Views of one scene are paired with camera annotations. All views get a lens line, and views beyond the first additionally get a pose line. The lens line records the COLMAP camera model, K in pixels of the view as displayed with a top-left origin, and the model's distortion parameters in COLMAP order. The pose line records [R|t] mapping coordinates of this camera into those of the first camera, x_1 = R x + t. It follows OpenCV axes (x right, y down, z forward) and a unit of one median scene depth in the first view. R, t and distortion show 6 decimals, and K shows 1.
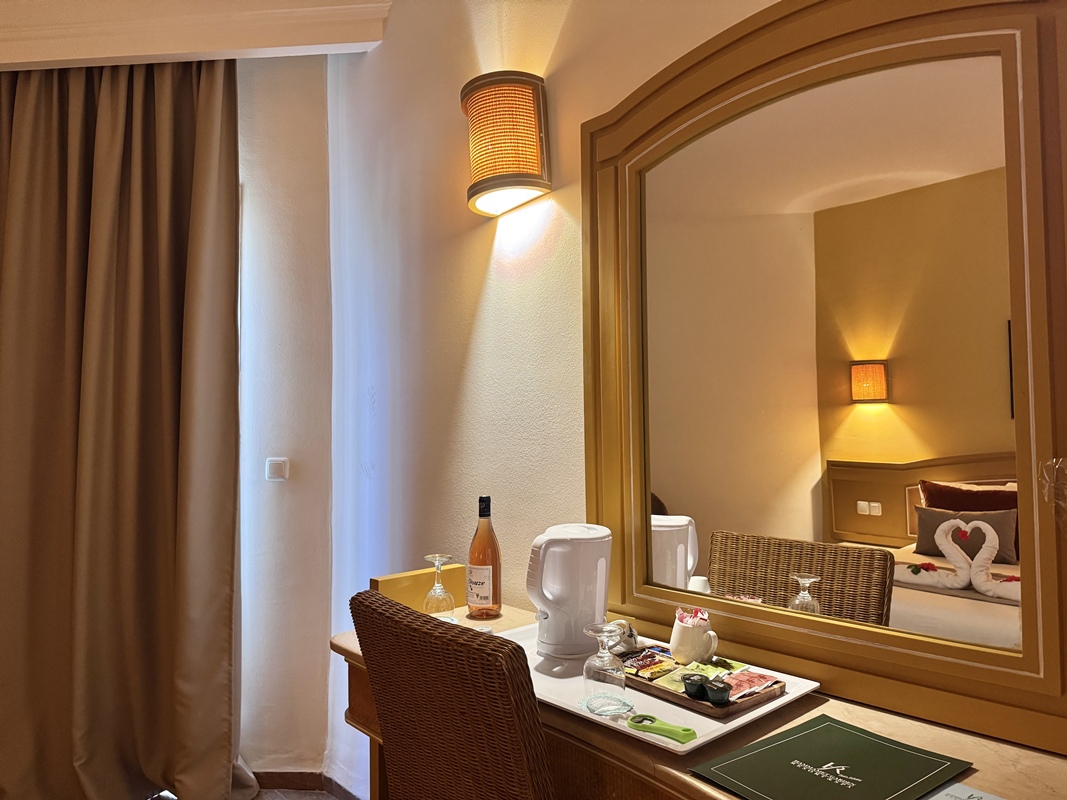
lens RADIAL K [[753.0, 0, 524.9], [0, 753.0, 401.7], [0, 0, 1]] dist [0.008848, -0.021219]
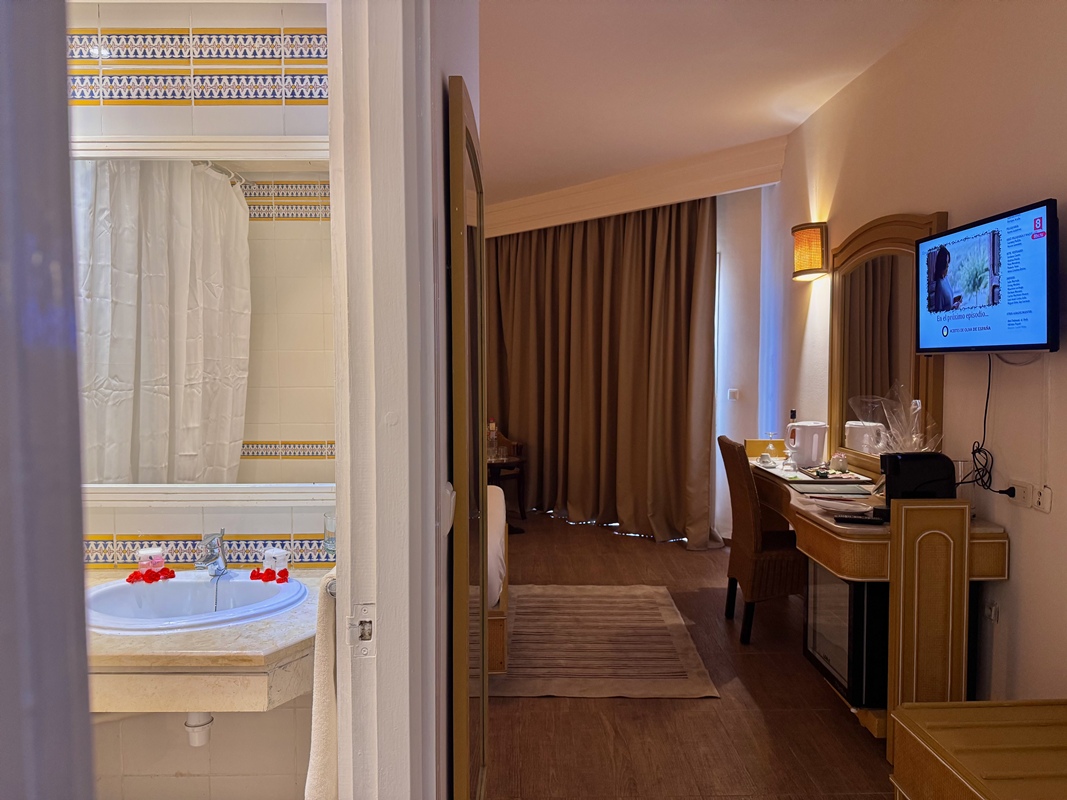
lens RADIAL K [[753.0, 0, 531.2], [0, 753.0, 396.6], [0, 0, 1]] dist [0.008848, -0.021219]
pose [[0.748673, 0.043299, -0.661524, 0.650423], [0.015944, 0.996400, 0.083263, -0.090008], [0.662748, -0.072884, 0.745287, -0.943581]]
